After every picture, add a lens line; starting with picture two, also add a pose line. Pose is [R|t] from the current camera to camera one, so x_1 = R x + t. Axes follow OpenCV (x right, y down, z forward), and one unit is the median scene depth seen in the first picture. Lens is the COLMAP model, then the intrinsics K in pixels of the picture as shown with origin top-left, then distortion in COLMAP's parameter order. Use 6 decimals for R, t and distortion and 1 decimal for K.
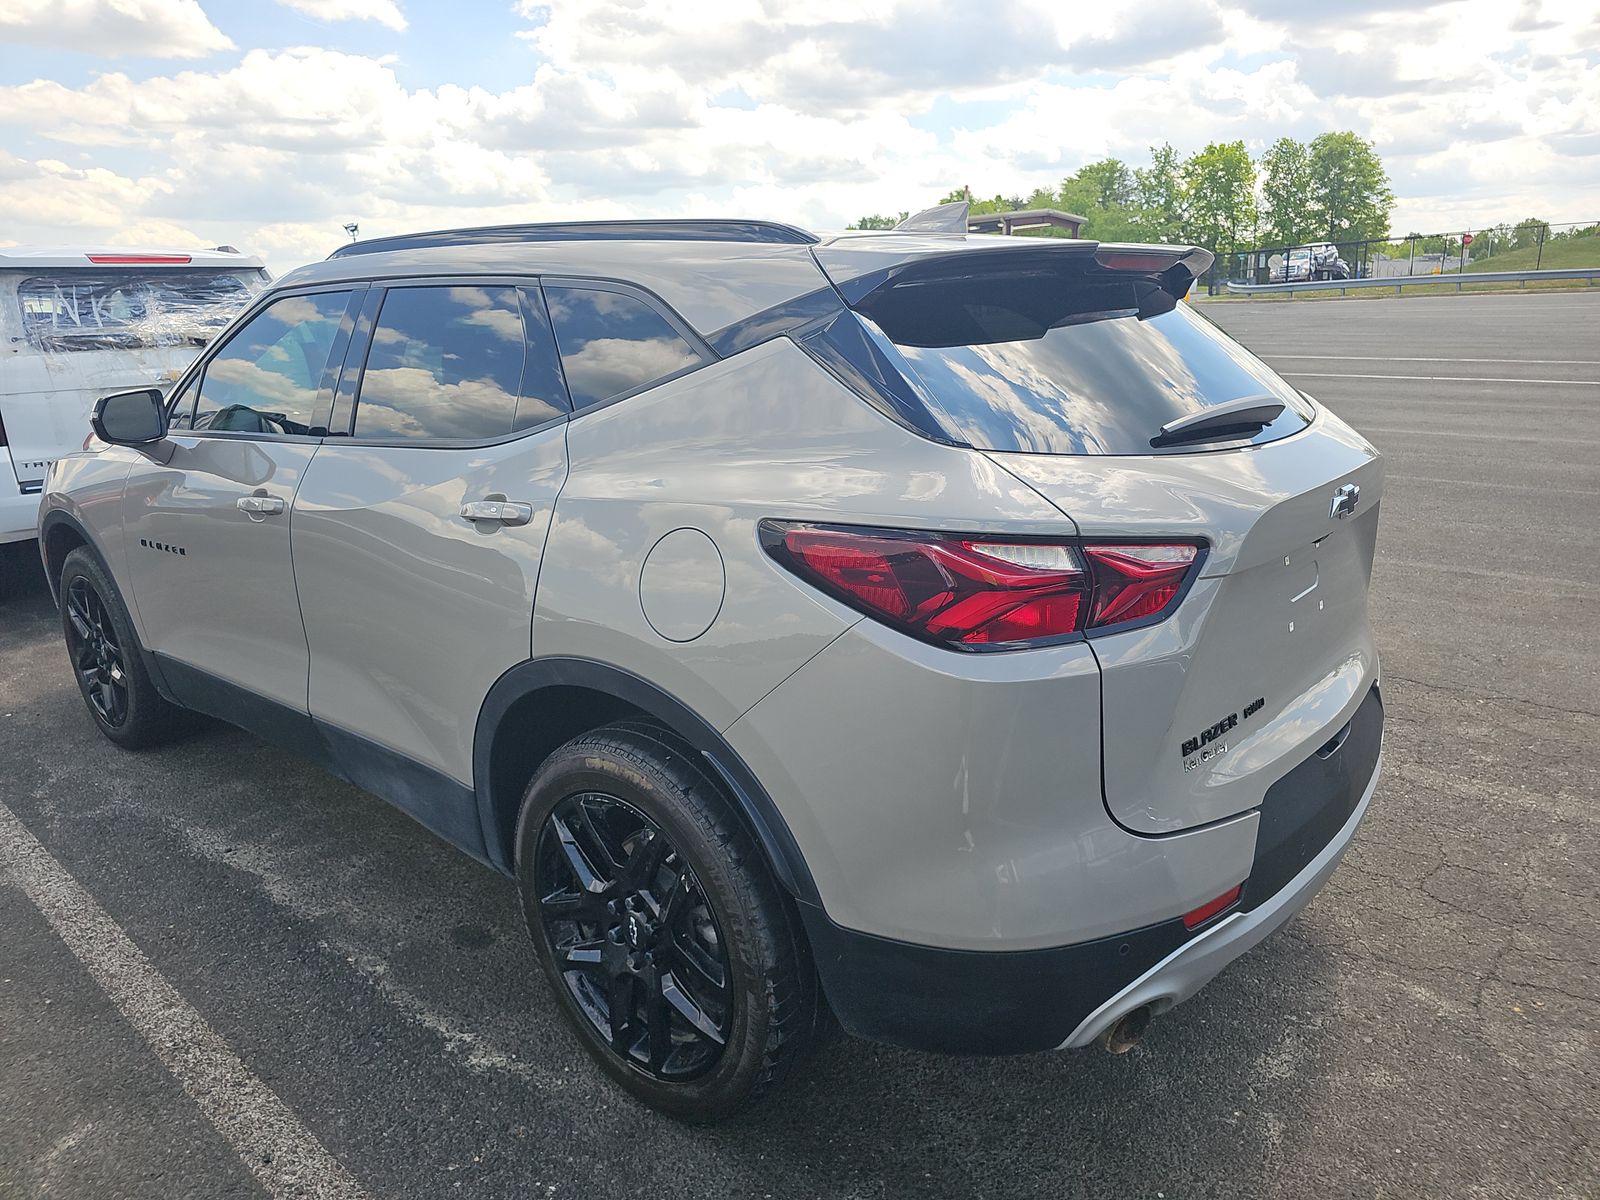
lens RADIAL K [[1070.3, 0, 795.3], [0, 1070.3, 603.1], [0, 0, 1]] dist [0.027022, -0.027472]
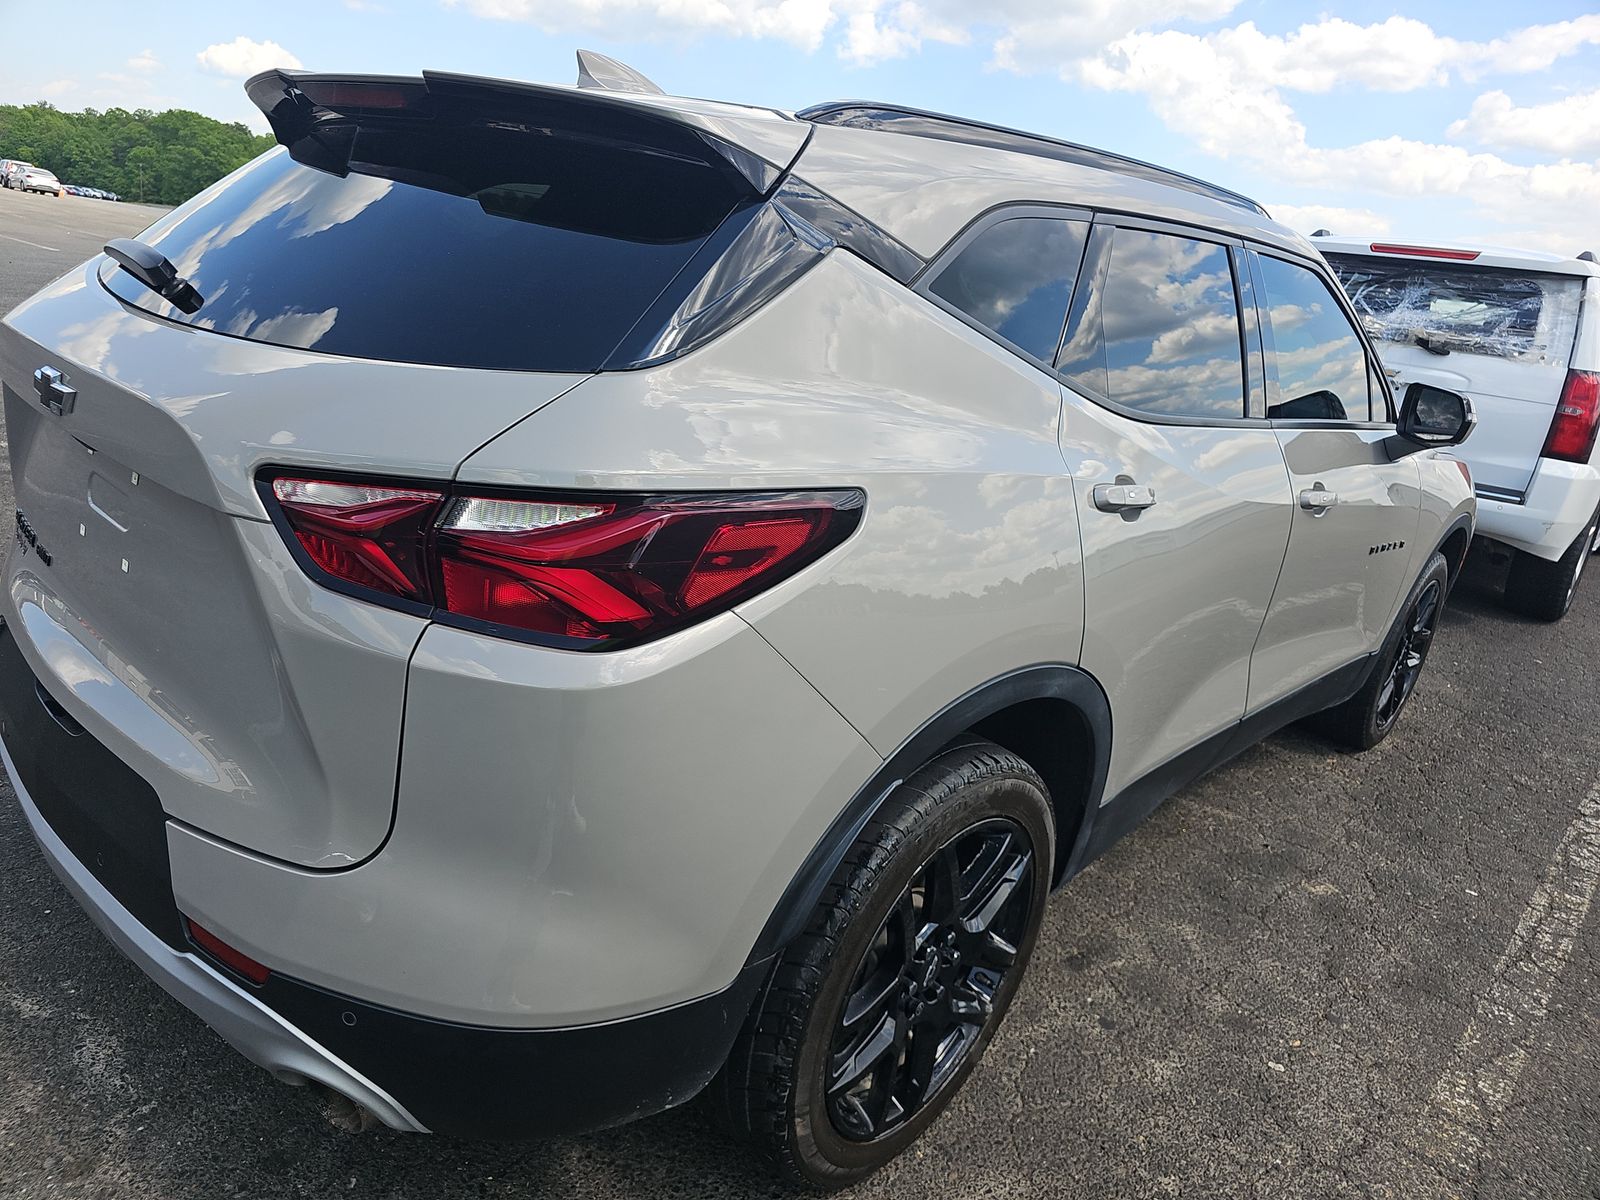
lens RADIAL K [[1070.3, 0, 795.3], [0, 1070.3, 603.1], [0, 0, 1]] dist [0.027022, -0.027472]
pose [[-0.042768, 0.335556, -0.941049, 1.067782], [-0.385855, 0.863282, 0.325363, -0.354664], [0.921568, 0.377023, 0.092555, 1.253817]]
